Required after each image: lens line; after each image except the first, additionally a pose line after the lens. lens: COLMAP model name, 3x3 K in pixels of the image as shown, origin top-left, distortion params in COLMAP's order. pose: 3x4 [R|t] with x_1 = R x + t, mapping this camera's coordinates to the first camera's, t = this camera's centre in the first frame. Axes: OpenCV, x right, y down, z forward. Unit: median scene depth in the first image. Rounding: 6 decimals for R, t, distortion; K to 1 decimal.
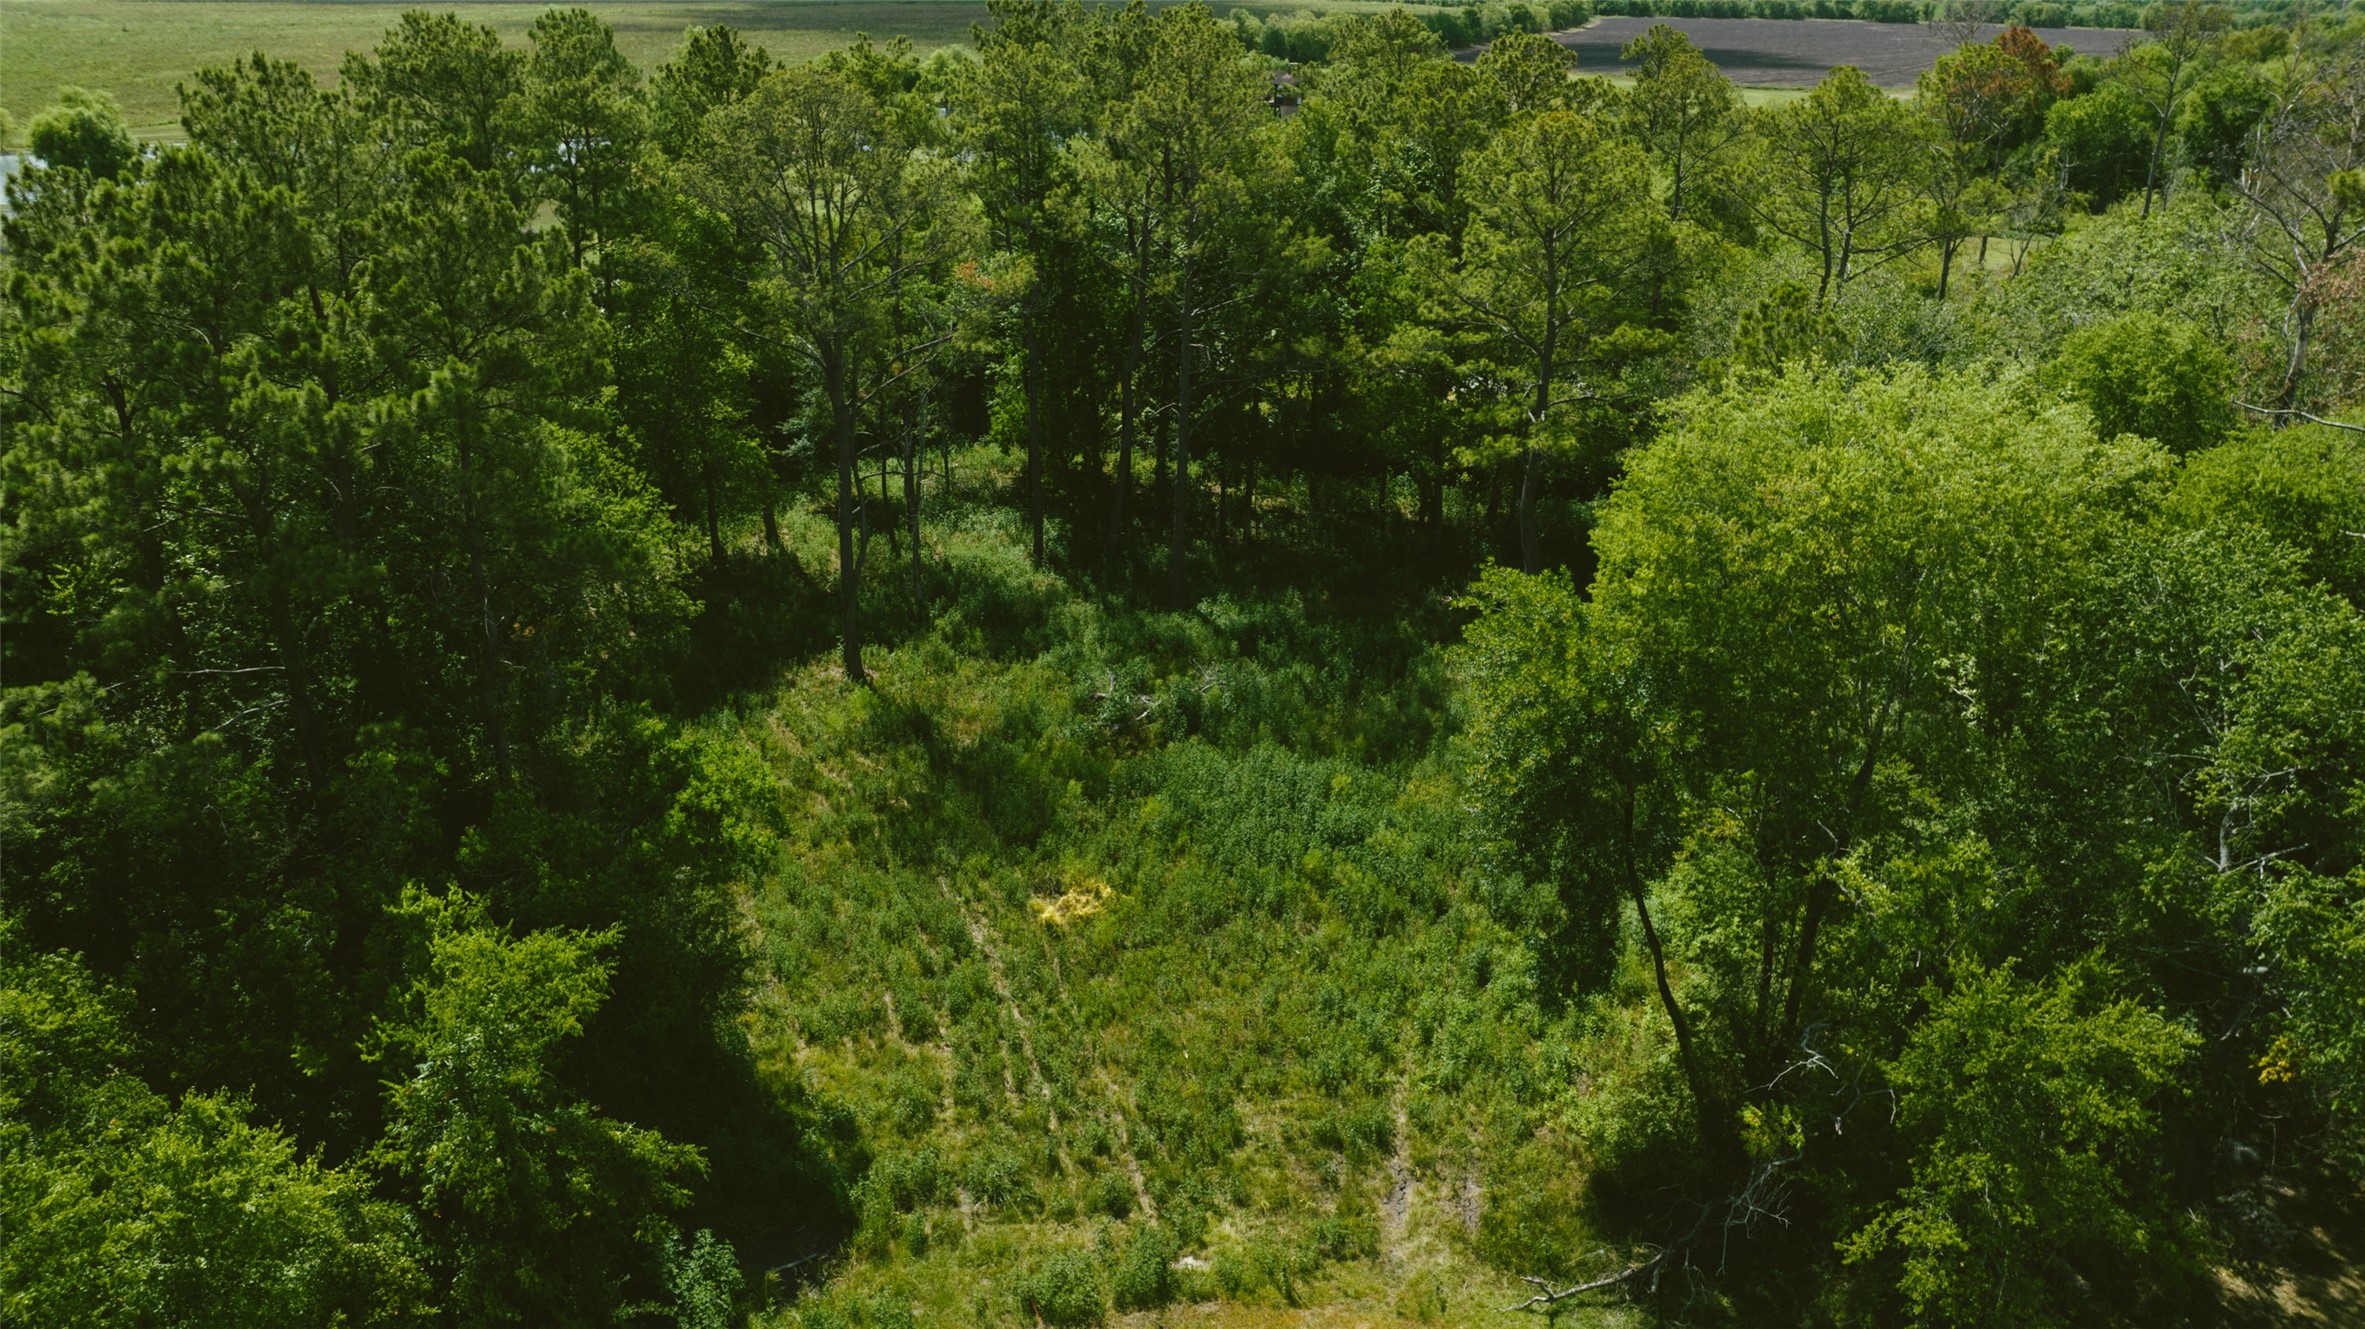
lens RADIAL K [[1671.2, 0, 1189.3], [0, 1671.2, 667.3], [0, 0, 1]] dist [0.004302, -0.099251]
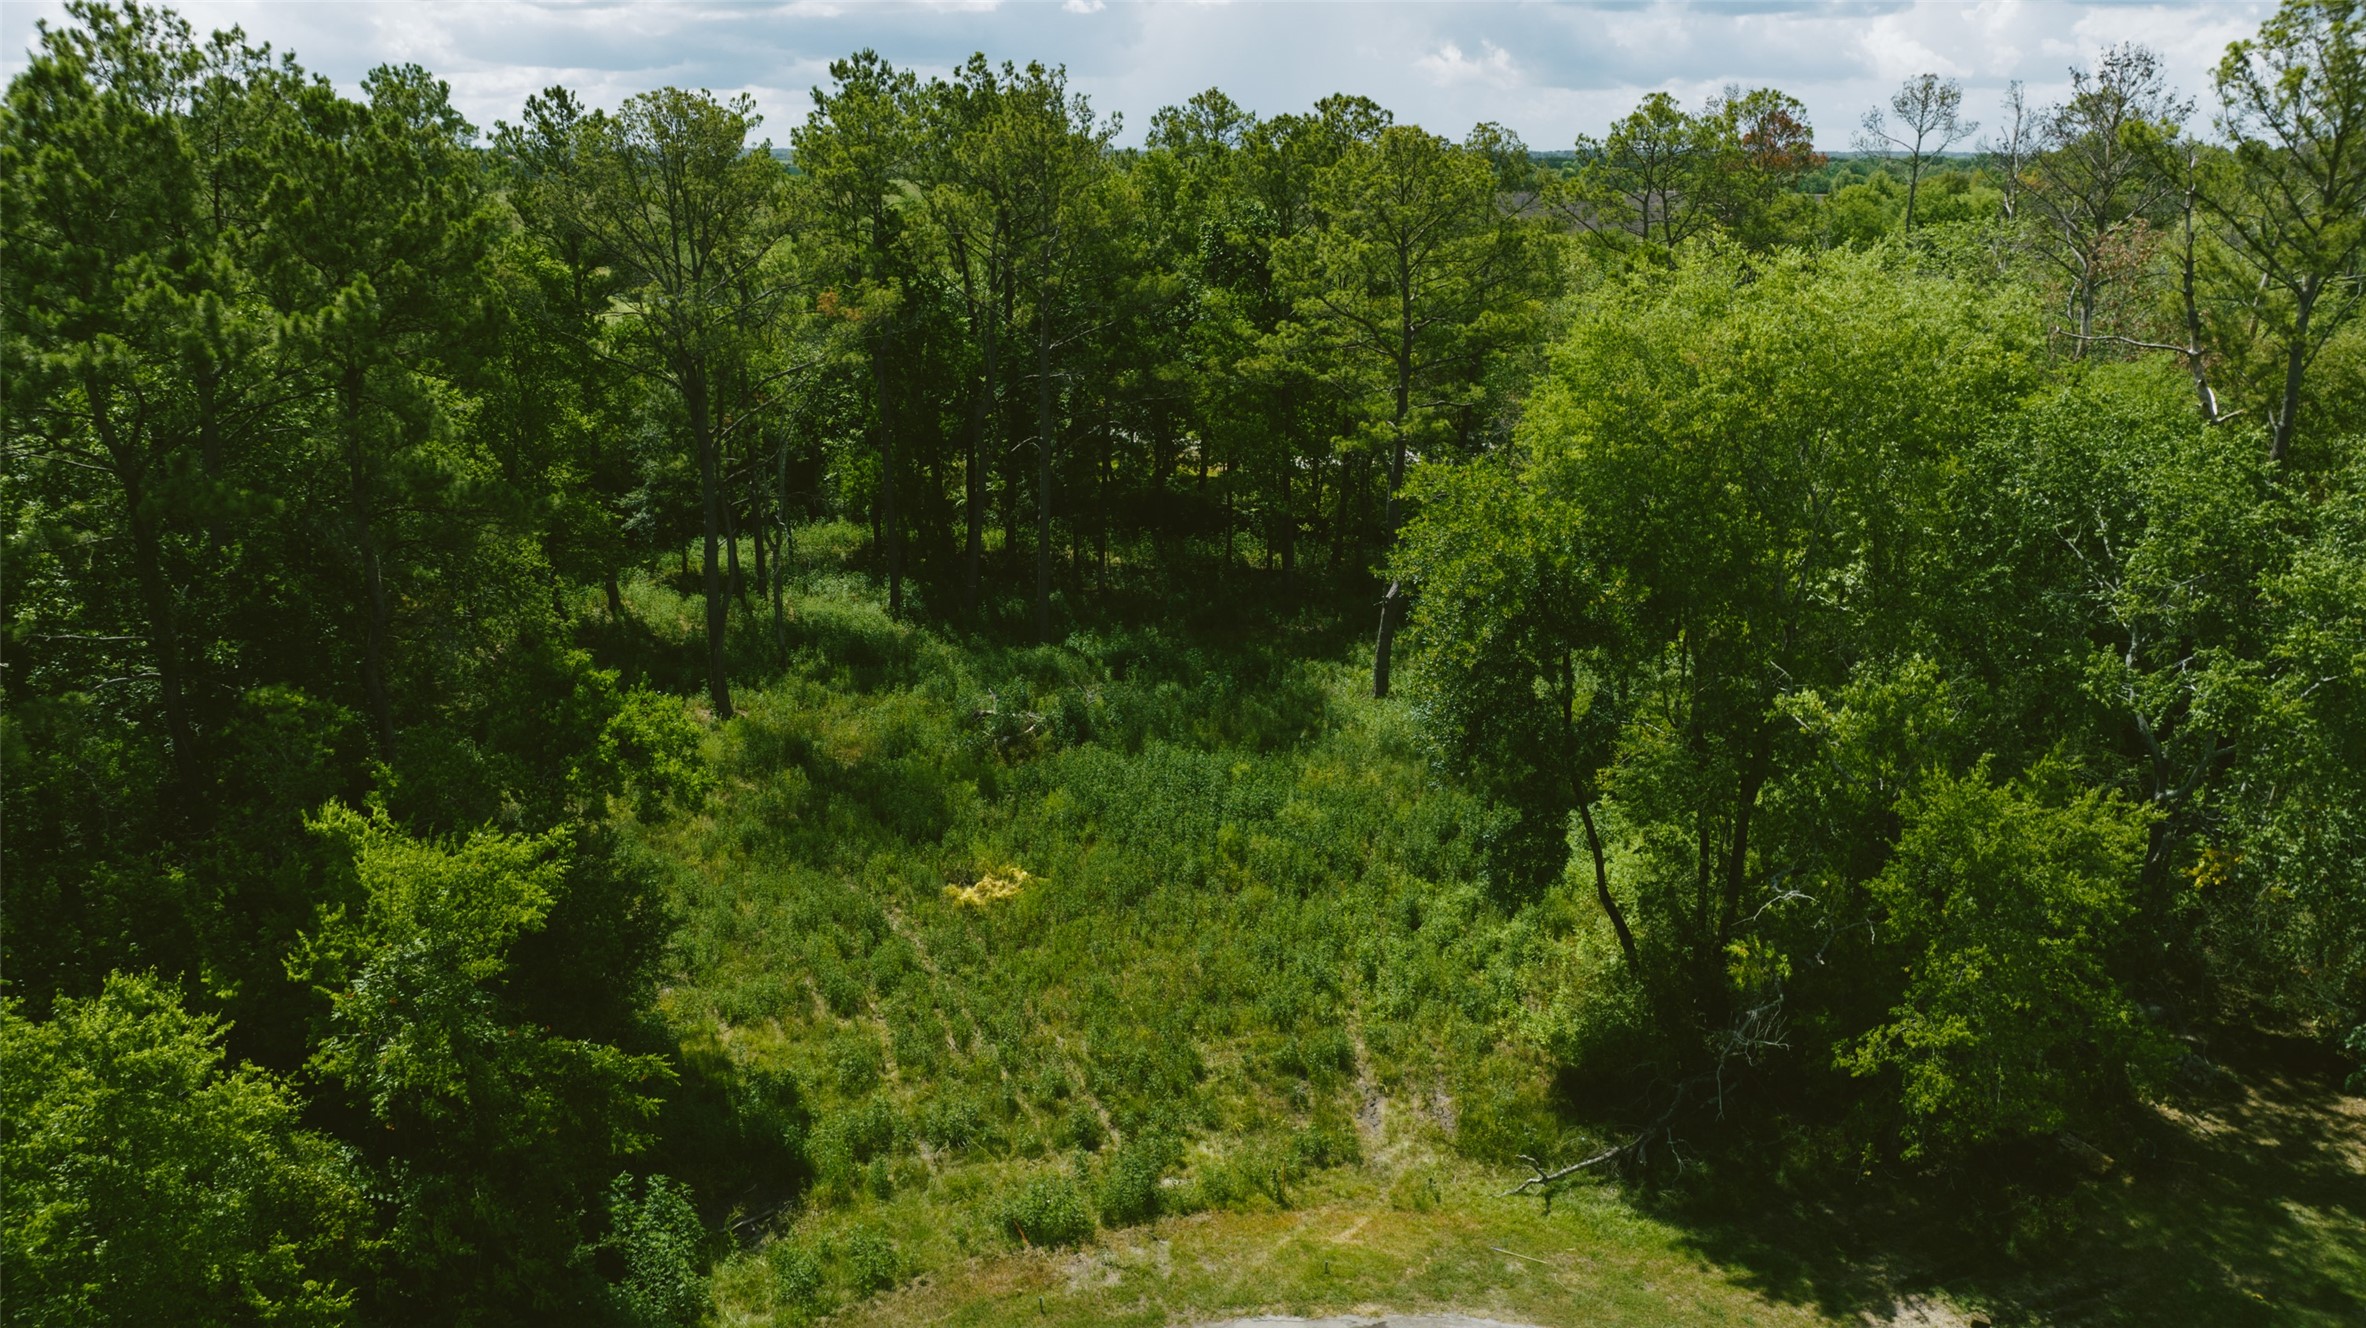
lens RADIAL K [[1663.9, 0, 1176.8], [0, 1663.9, 659.2], [0, 0, 1]] dist [-0.006713, -0.047651]
pose [[0.991775, -0.046330, 0.119318, -0.085860], [0.058210, 0.993475, -0.098080, 0.134536], [-0.113995, 0.104219, 0.988000, 0.022135]]
